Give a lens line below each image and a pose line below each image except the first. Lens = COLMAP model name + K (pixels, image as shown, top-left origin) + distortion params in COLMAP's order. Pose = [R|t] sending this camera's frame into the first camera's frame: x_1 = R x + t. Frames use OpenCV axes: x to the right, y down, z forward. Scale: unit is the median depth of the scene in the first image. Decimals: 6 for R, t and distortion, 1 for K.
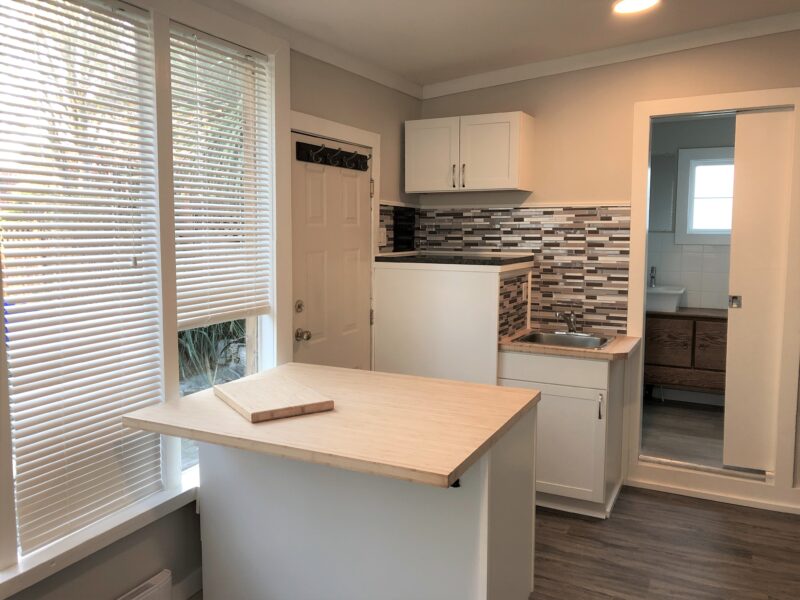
lens RADIAL K [[656.6, 0, 391.7], [0, 656.6, 297.5], [0, 0, 1]] dist [0.057937, -0.060147]
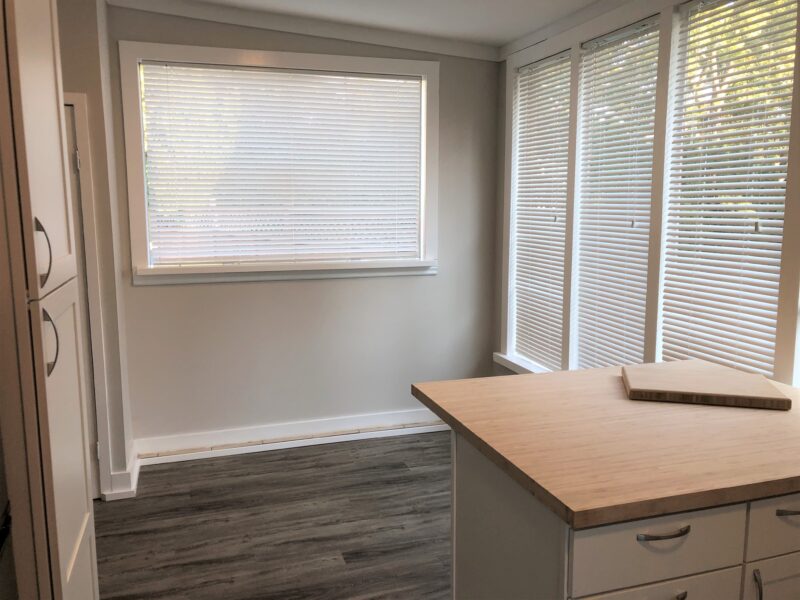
lens RADIAL K [[656.6, 0, 391.7], [0, 656.6, 297.5], [0, 0, 1]] dist [0.057937, -0.060147]
pose [[-0.709874, 0.098561, -0.697399, 0.443279], [-0.075162, 0.973906, 0.214146, -0.076018], [0.700307, 0.204434, -0.683942, 0.807121]]
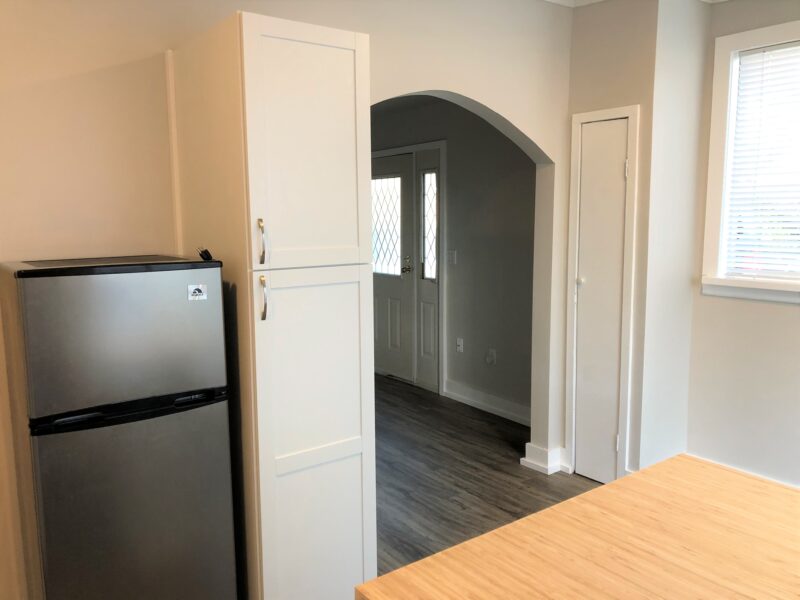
lens RADIAL K [[656.6, 0, 391.7], [0, 656.6, 297.5], [0, 0, 1]] dist [0.057937, -0.060147]
pose [[-0.898056, -0.055036, 0.436425, 0.023969], [0.049784, 0.973051, 0.225151, -0.082338], [-0.437056, 0.223925, -0.871114, 0.870095]]
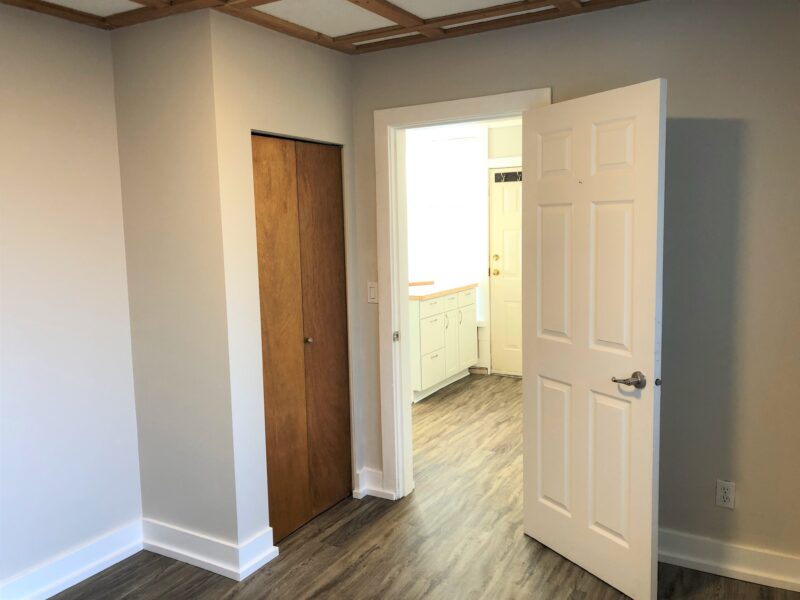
lens RADIAL K [[656.6, 0, 391.7], [0, 656.6, 297.5], [0, 0, 1]] dist [0.057937, -0.060147]
pose [[-0.066497, 0.114306, -0.991218, 1.536274], [-0.078942, 0.989700, 0.119427, -0.064641], [0.994659, 0.086191, -0.056788, 0.685097]]
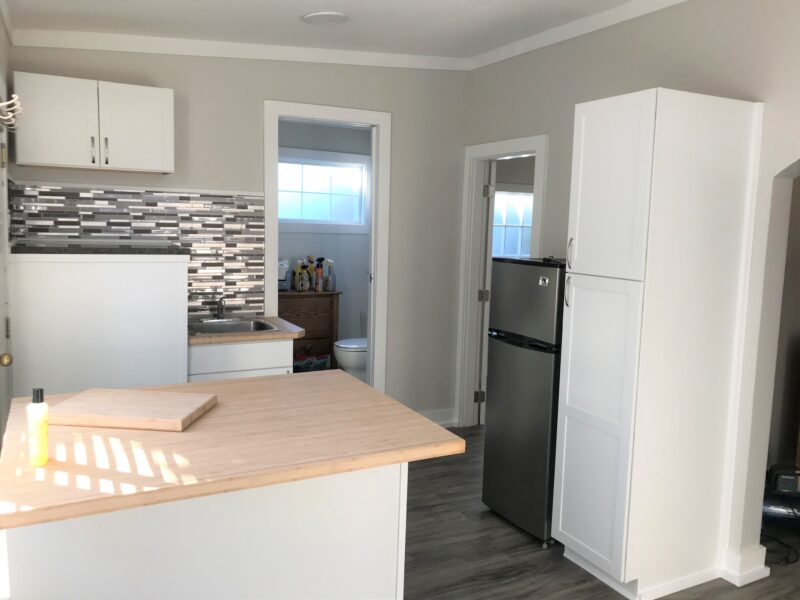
lens RADIAL K [[661.5, 0, 414.0], [0, 661.5, 297.7], [0, 0, 1]] dist [-0.004933, -0.003069]
pose [[0.554404, -0.080640, 0.828332, -0.392038], [0.060260, 0.996572, 0.056686, -0.019093], [-0.830063, 0.018488, 0.557362, 0.193169]]
